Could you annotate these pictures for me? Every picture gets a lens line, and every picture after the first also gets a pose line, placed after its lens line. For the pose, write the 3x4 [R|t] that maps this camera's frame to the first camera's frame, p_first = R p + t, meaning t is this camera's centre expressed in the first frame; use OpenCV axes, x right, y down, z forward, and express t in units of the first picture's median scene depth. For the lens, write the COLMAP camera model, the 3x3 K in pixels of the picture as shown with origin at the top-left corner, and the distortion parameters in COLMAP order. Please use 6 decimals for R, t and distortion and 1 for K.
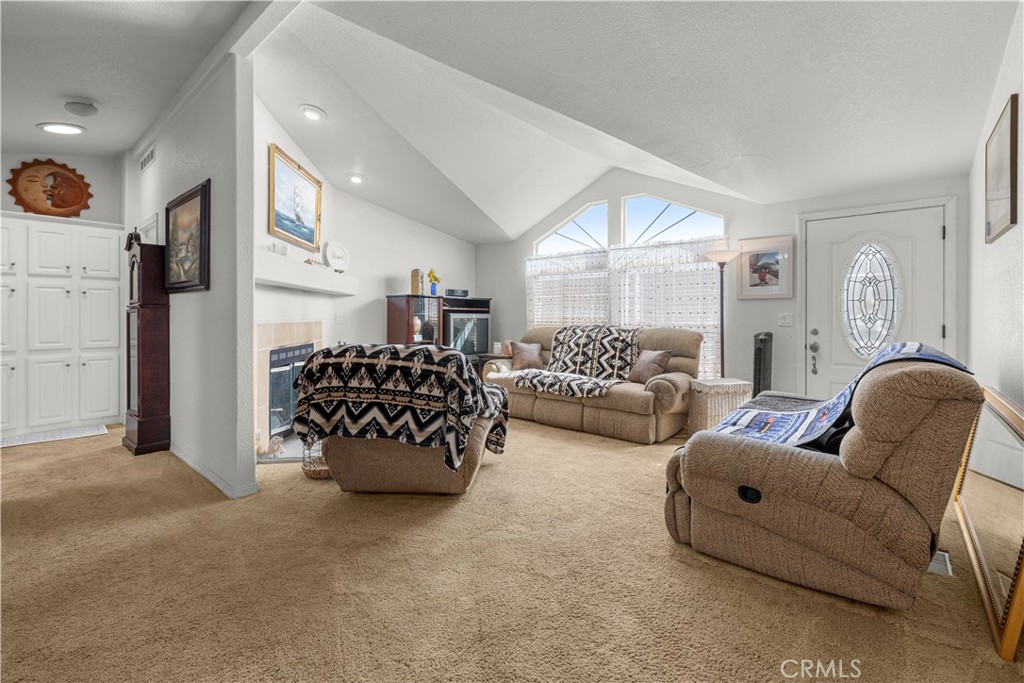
lens RADIAL K [[442.5, 0, 499.5], [0, 442.5, 310.9], [0, 0, 1]] dist [-0.010429, -0.000240]
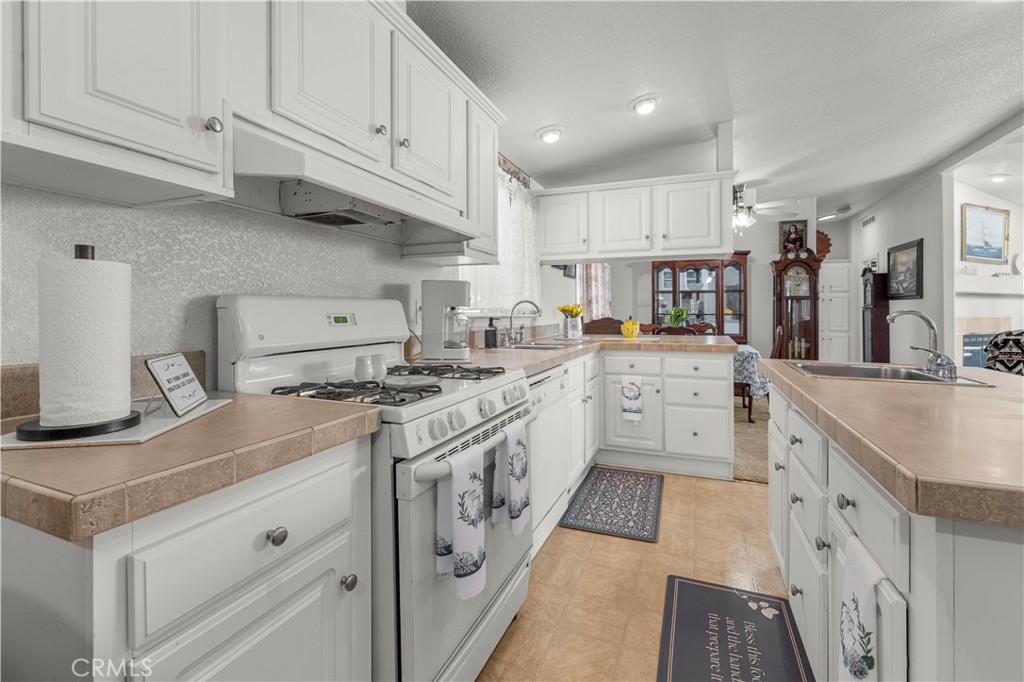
lens RADIAL K [[442.5, 0, 508.6], [0, 442.5, 309.5], [0, 0, 1]] dist [-0.010429, -0.000240]
pose [[0.309032, -0.004040, -0.951043, 0.448398], [0.003962, 0.999988, -0.002960, -0.001870], [0.951043, -0.002853, 0.309044, -0.993706]]
